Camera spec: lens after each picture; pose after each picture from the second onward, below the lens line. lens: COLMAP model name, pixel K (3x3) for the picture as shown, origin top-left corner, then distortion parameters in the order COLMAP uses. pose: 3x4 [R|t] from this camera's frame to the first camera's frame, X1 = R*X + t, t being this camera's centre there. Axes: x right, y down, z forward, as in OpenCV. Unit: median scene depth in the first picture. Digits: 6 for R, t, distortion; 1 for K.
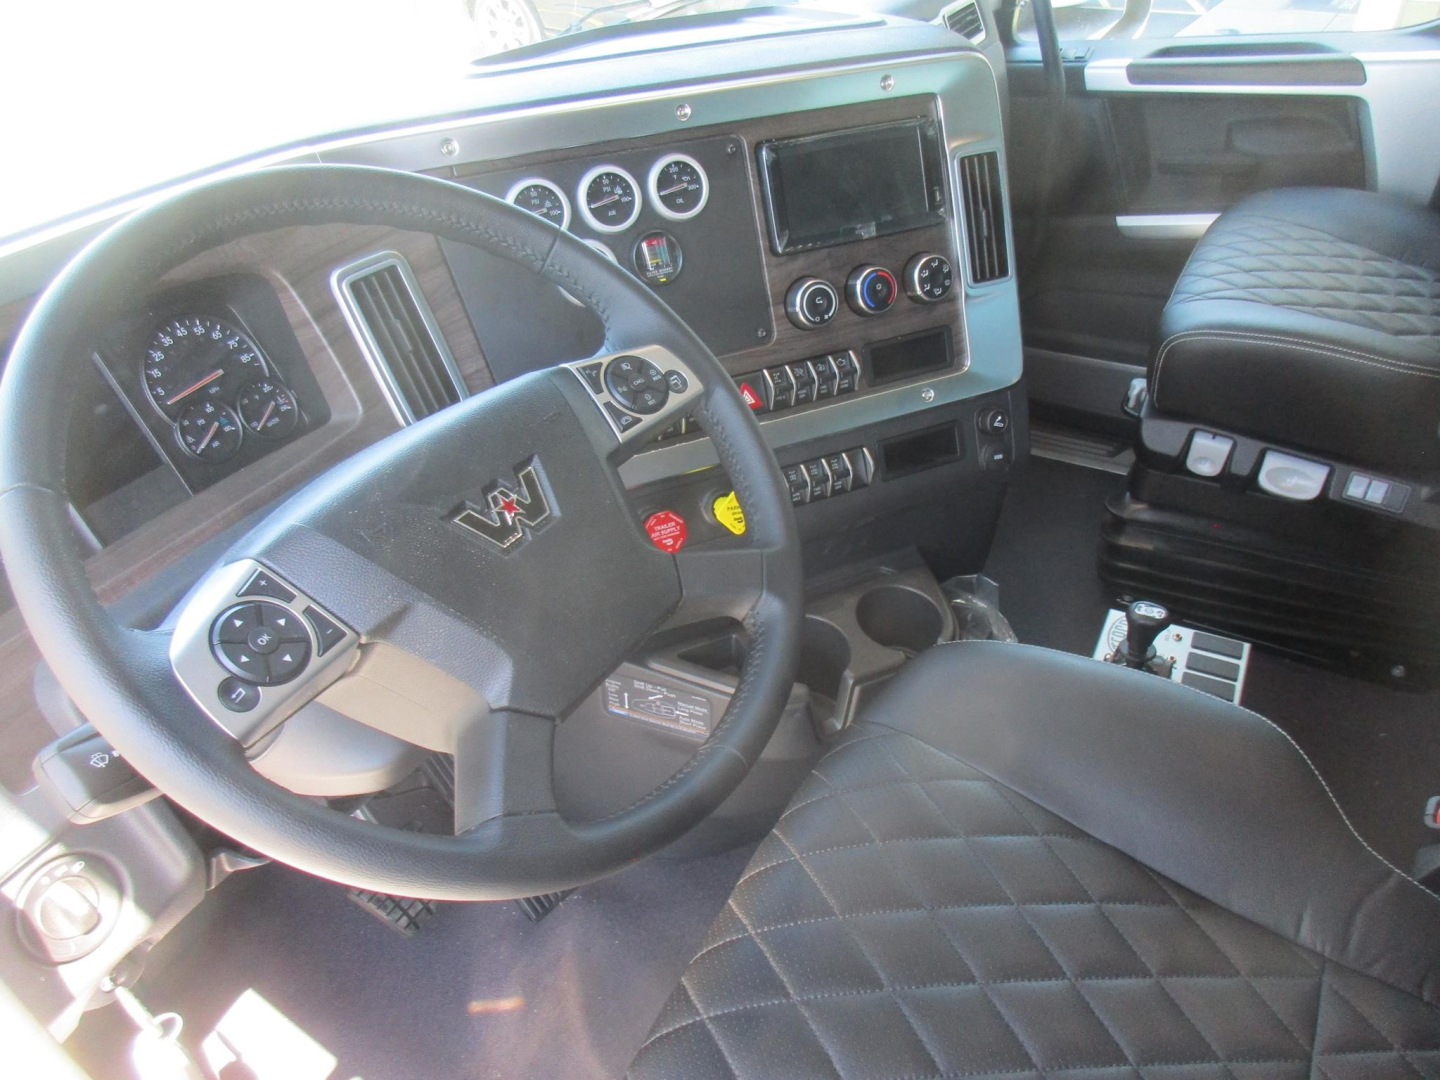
lens RADIAL K [[1056.6, 0, 696.6], [0, 1056.6, 532.4], [0, 0, 1]] dist [-0.002478, -0.034984]
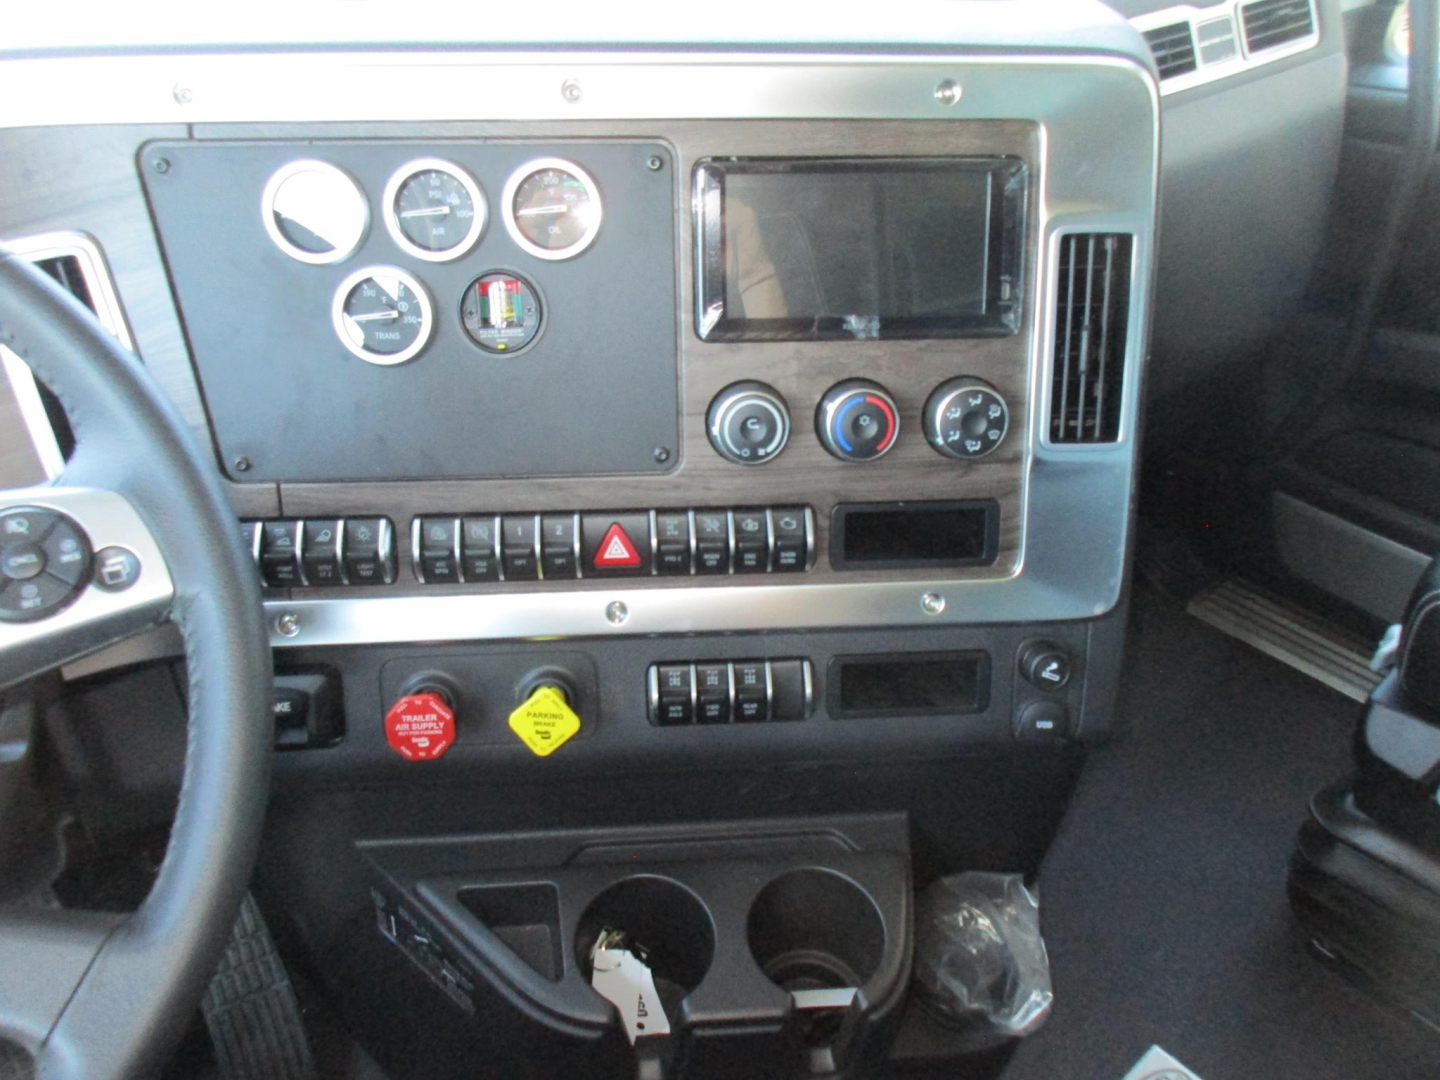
lens RADIAL K [[1202.1, 0, 720.0], [0, 1202.1, 540.0], [0, 0, 1]] dist [0.008518, 0.013846]
pose [[0.940229, 0.234153, -0.247268, 0.277094], [-0.235202, 0.971606, 0.025723, -0.160815], [0.246270, 0.033972, 0.968606, 0.302663]]
